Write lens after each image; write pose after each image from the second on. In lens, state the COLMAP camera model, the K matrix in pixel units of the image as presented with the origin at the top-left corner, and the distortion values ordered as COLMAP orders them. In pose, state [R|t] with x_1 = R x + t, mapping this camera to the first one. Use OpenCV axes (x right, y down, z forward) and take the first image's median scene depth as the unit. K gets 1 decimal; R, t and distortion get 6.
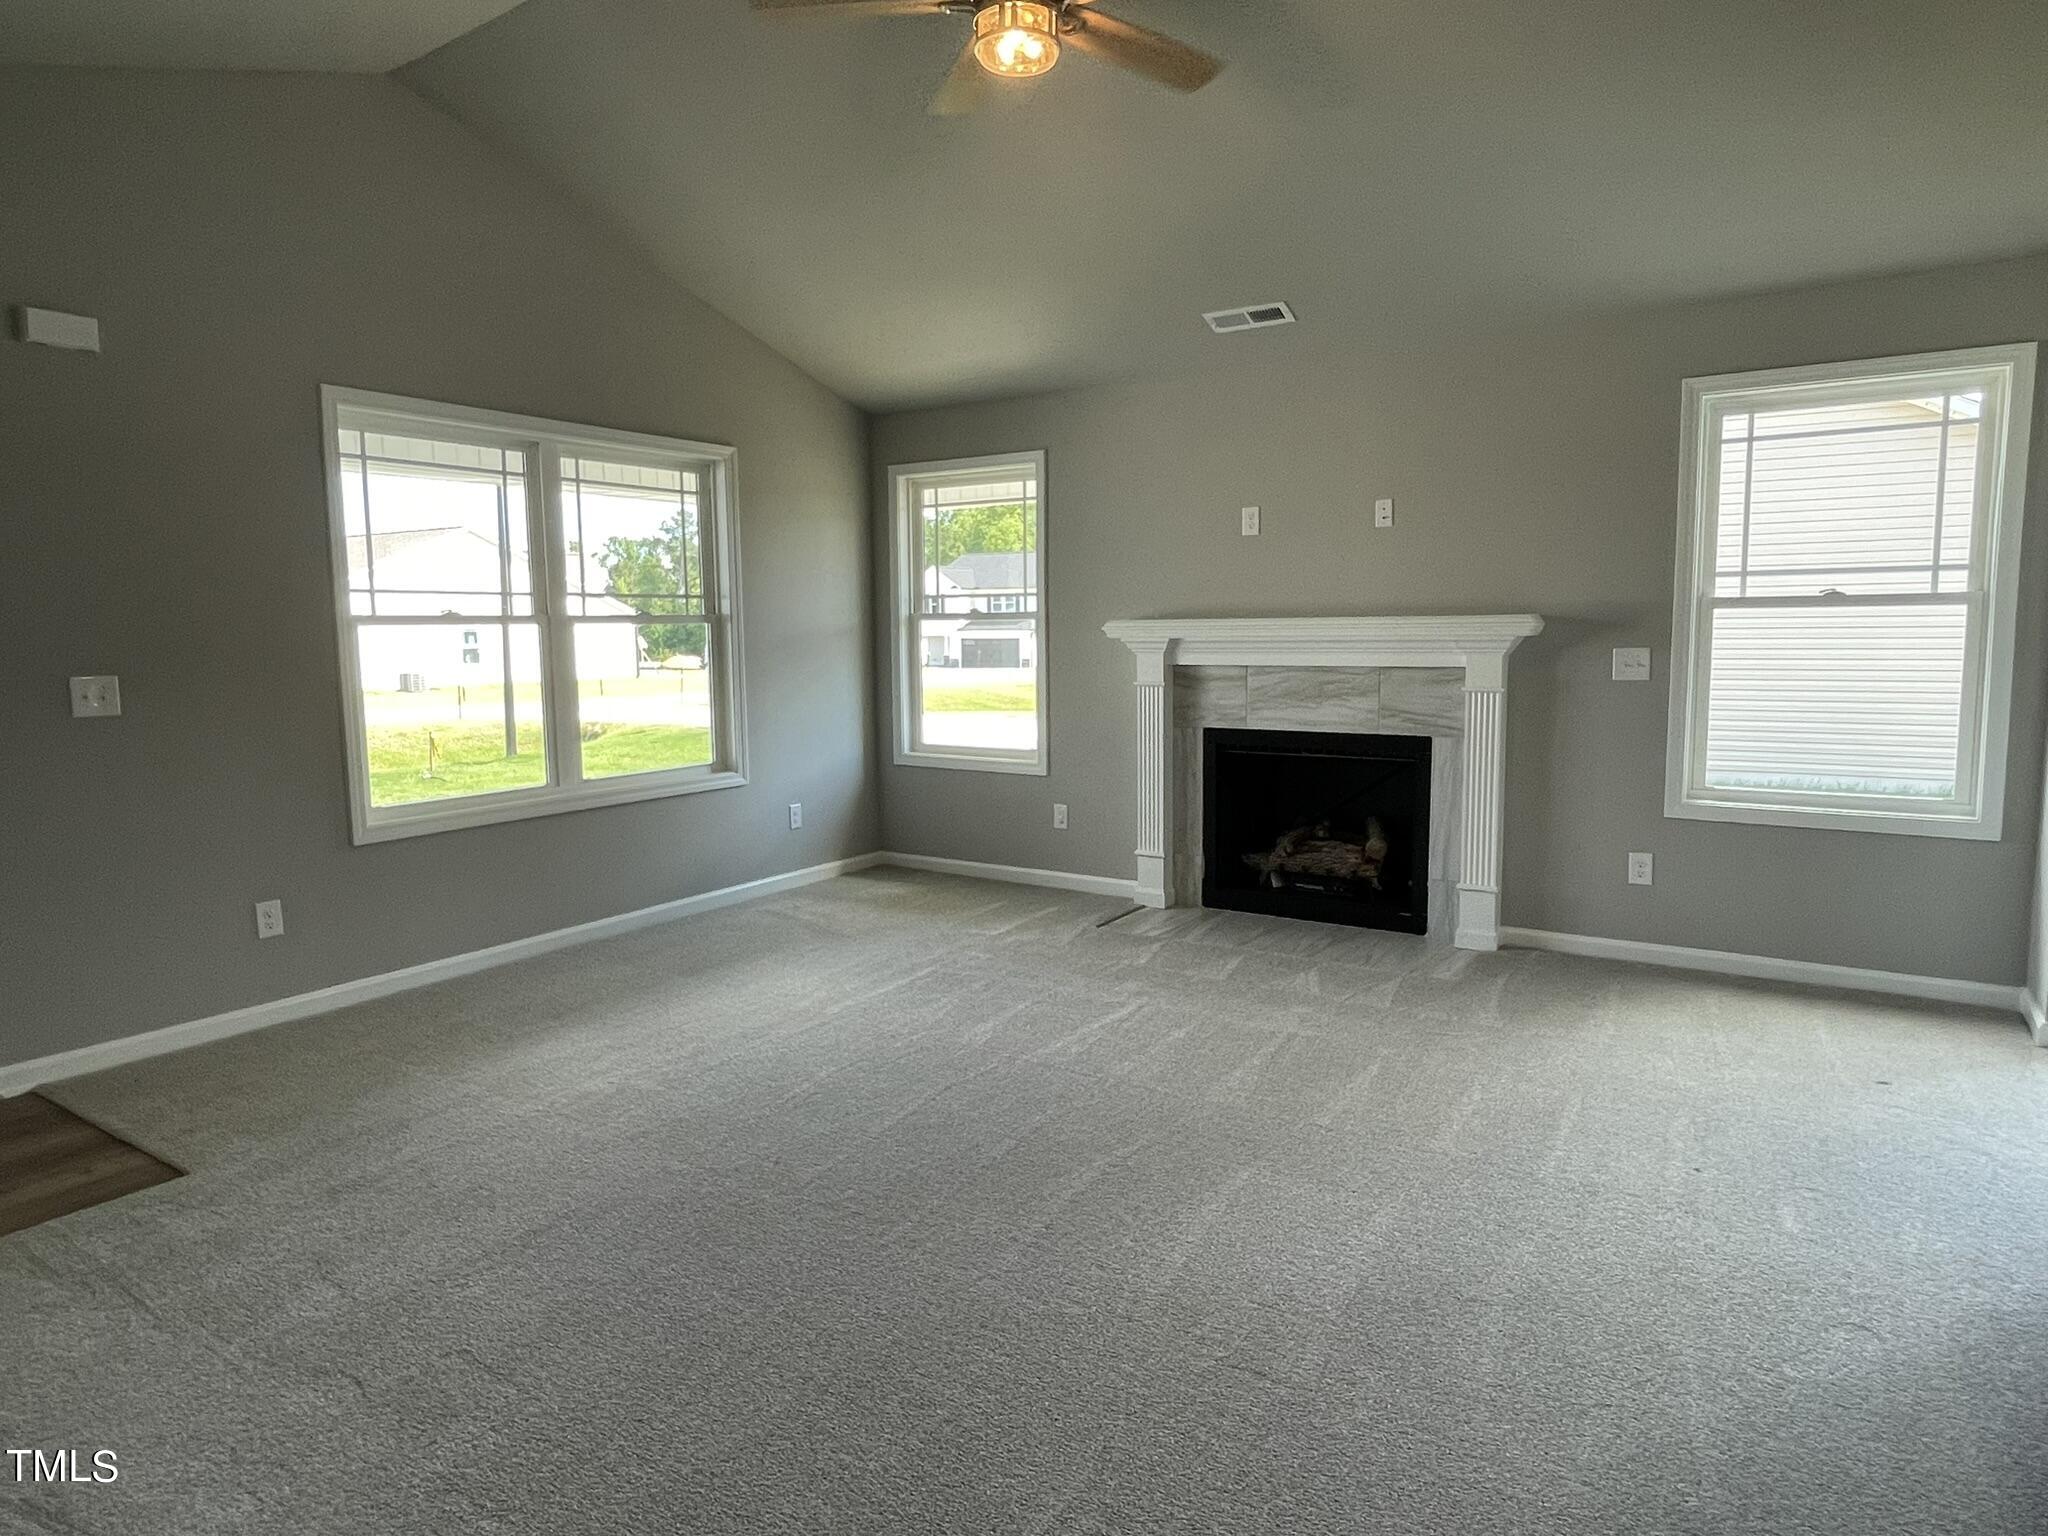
lens RADIAL K [[1189.9, 0, 1024.0], [0, 1189.9, 768.0], [0, 0, 1]] dist [-0.003644, -0.000849]
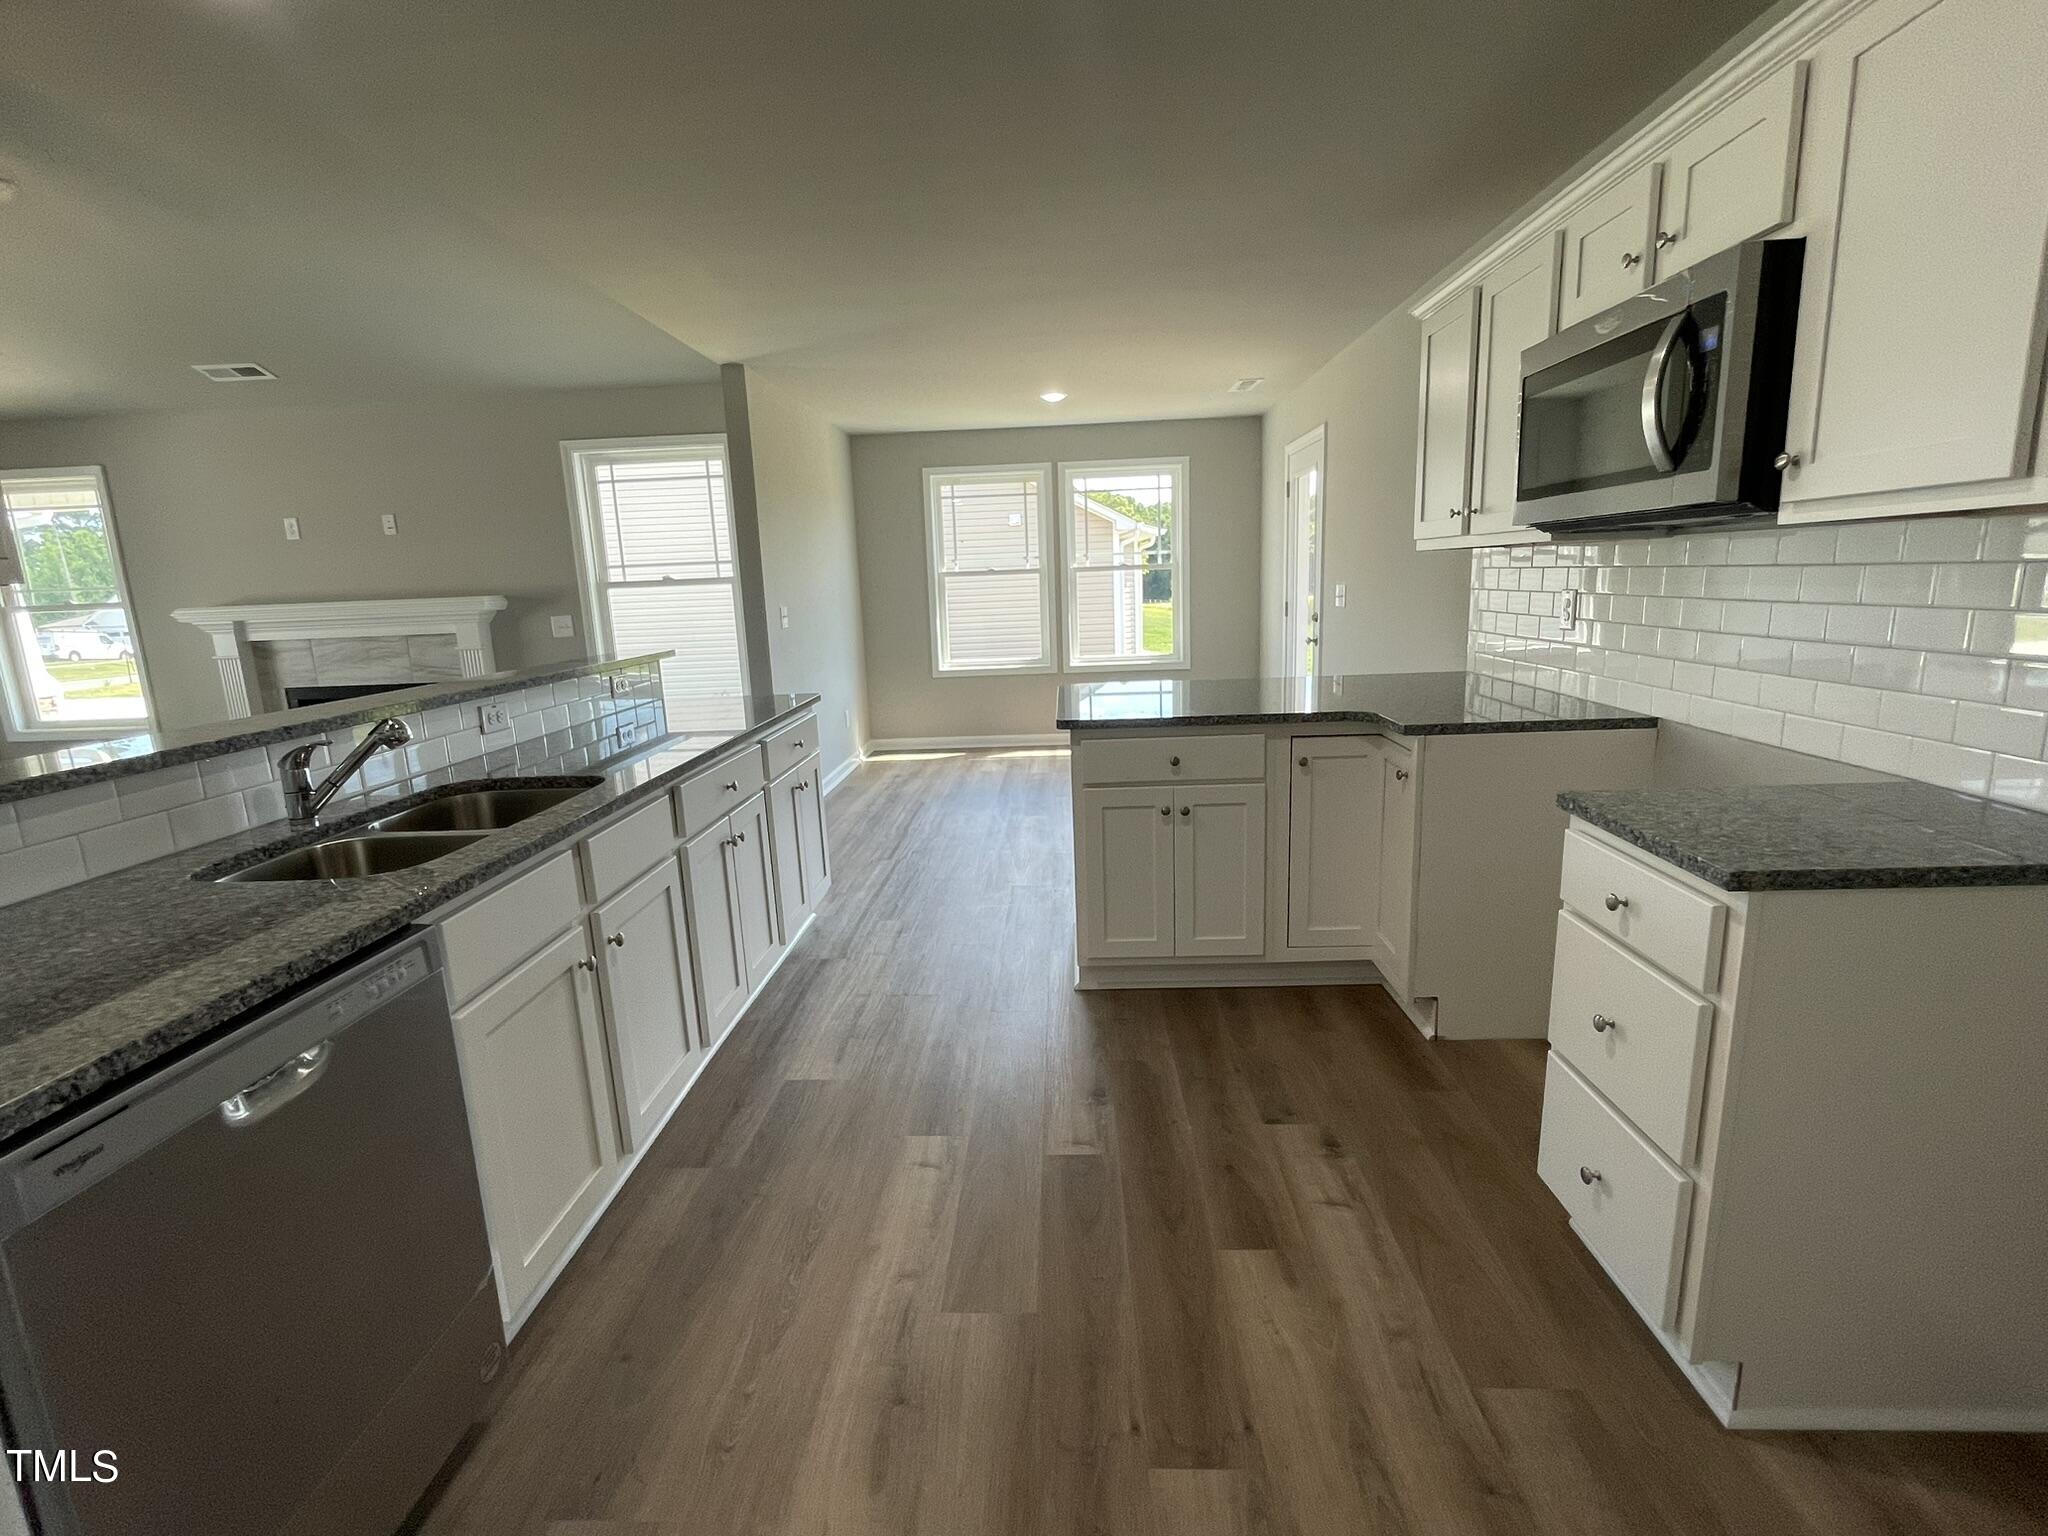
lens RADIAL K [[939.5, 0, 1024.0], [0, 939.5, 768.0], [0, 0, 1]] dist [-0.001362, -0.000349]
pose [[0.859412, -0.118399, 0.497386, 0.365259], [0.088843, 0.992600, 0.082773, 0.044218], [-0.503506, -0.026947, 0.863572, -0.334805]]
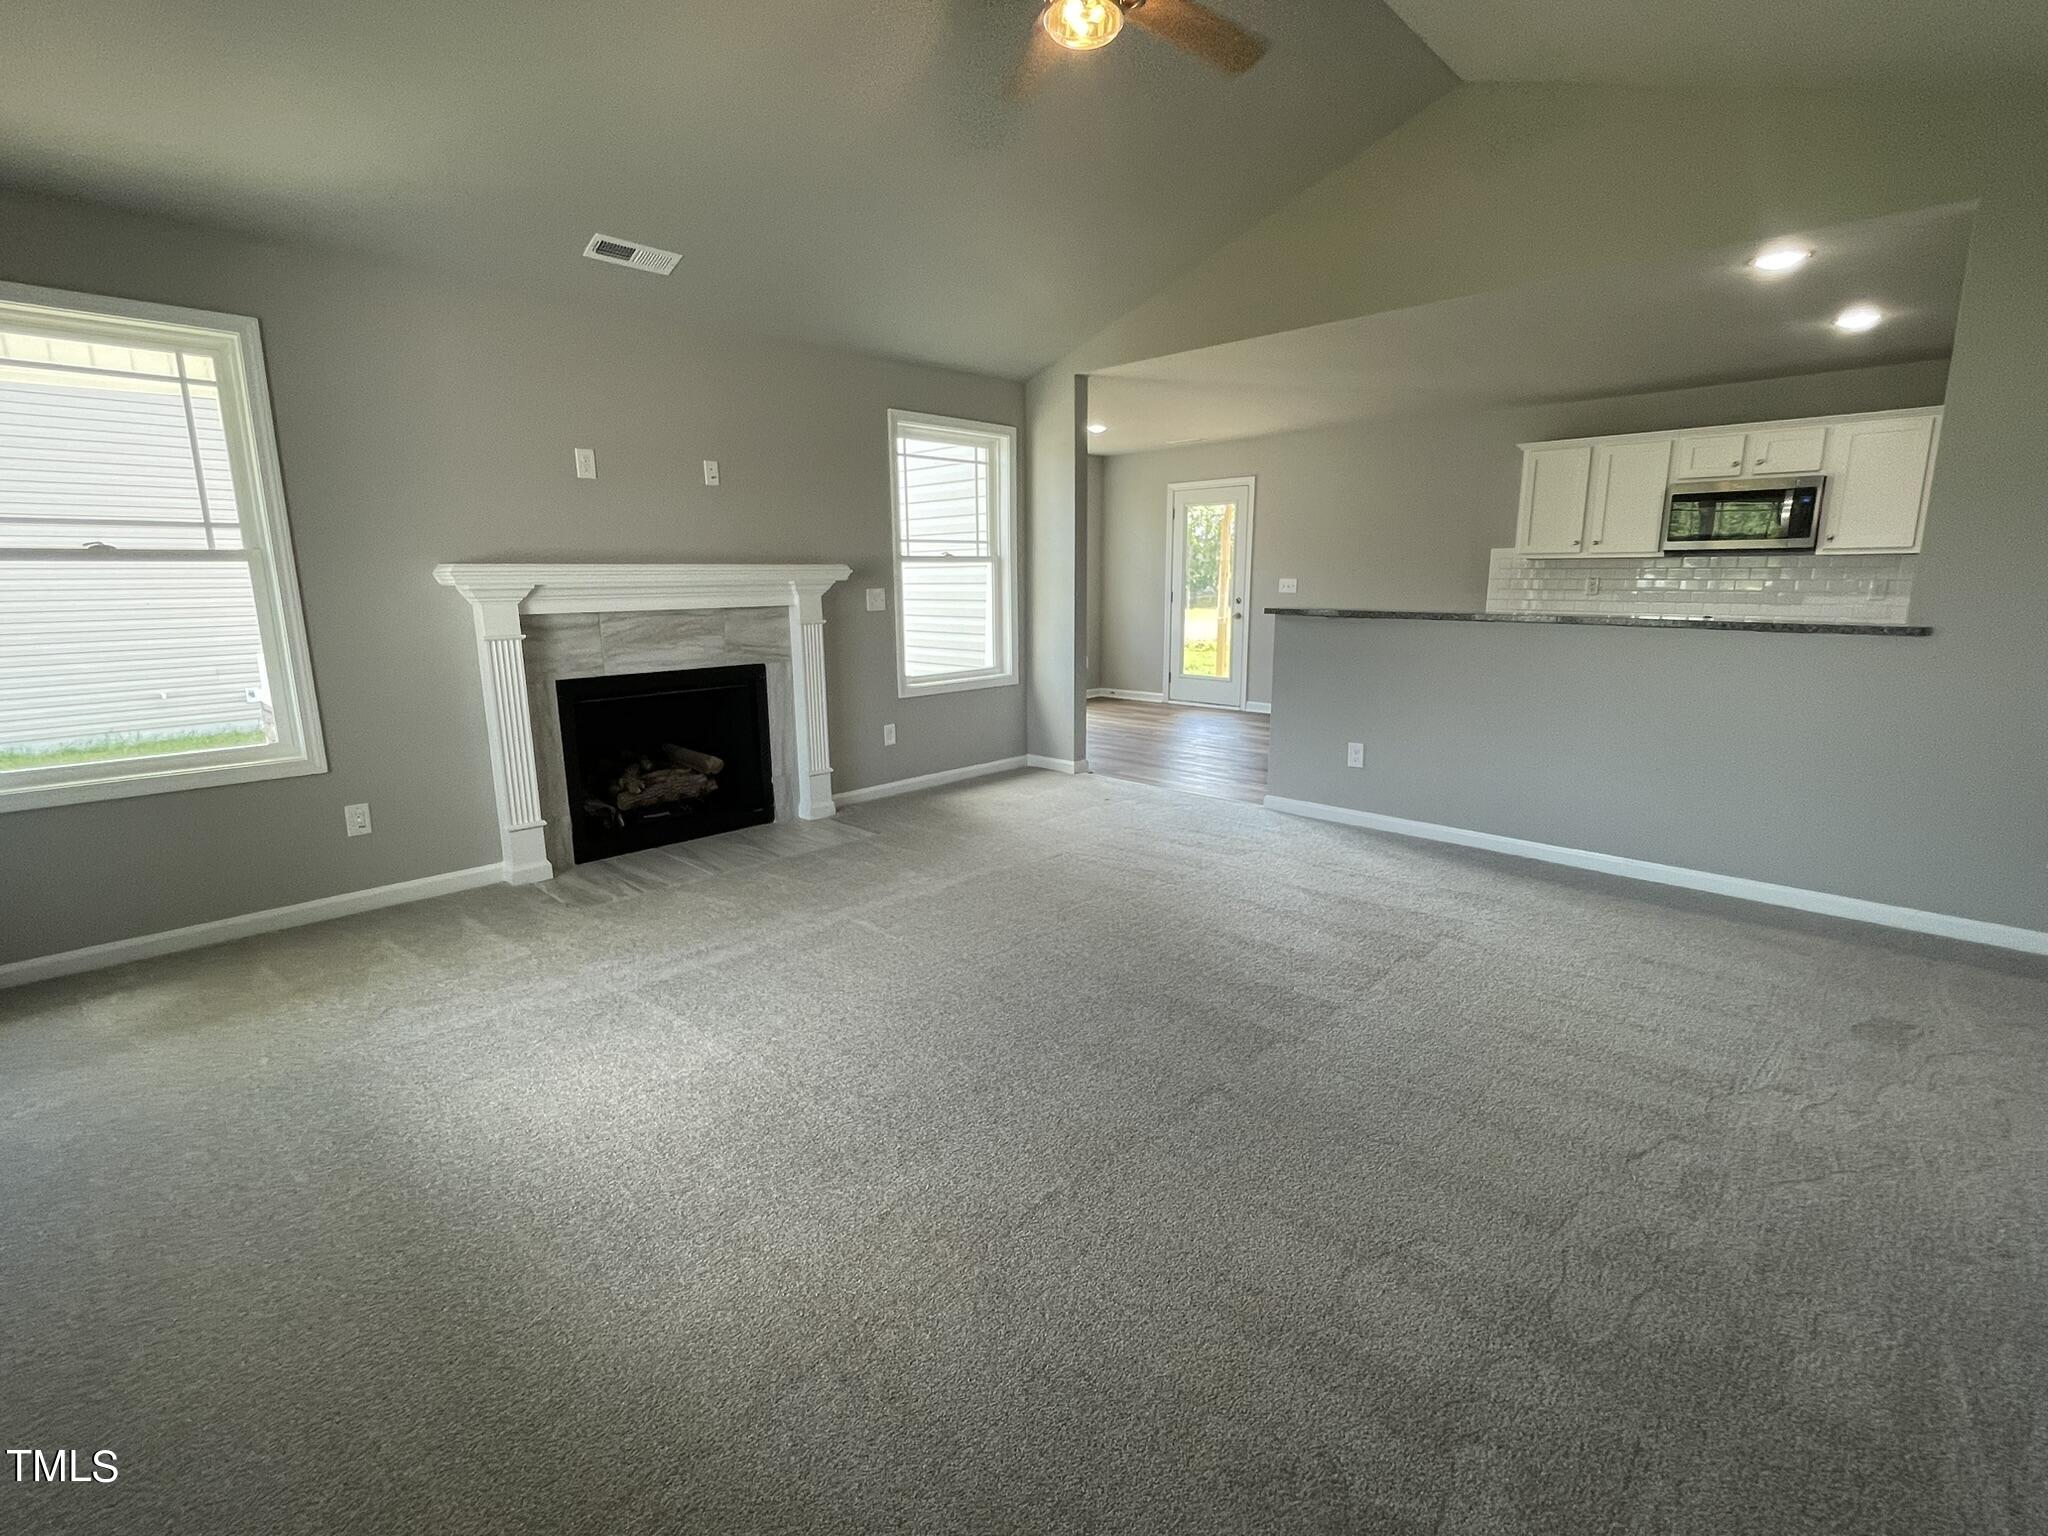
lens RADIAL K [[939.5, 0, 1024.0], [0, 939.5, 768.0], [0, 0, 1]] dist [-0.001362, -0.000349]
pose [[0.188070, -0.191289, 0.963347, -0.576481], [0.120347, 0.977947, 0.170693, -0.054601], [-0.974755, 0.083833, 0.206943, 0.546328]]
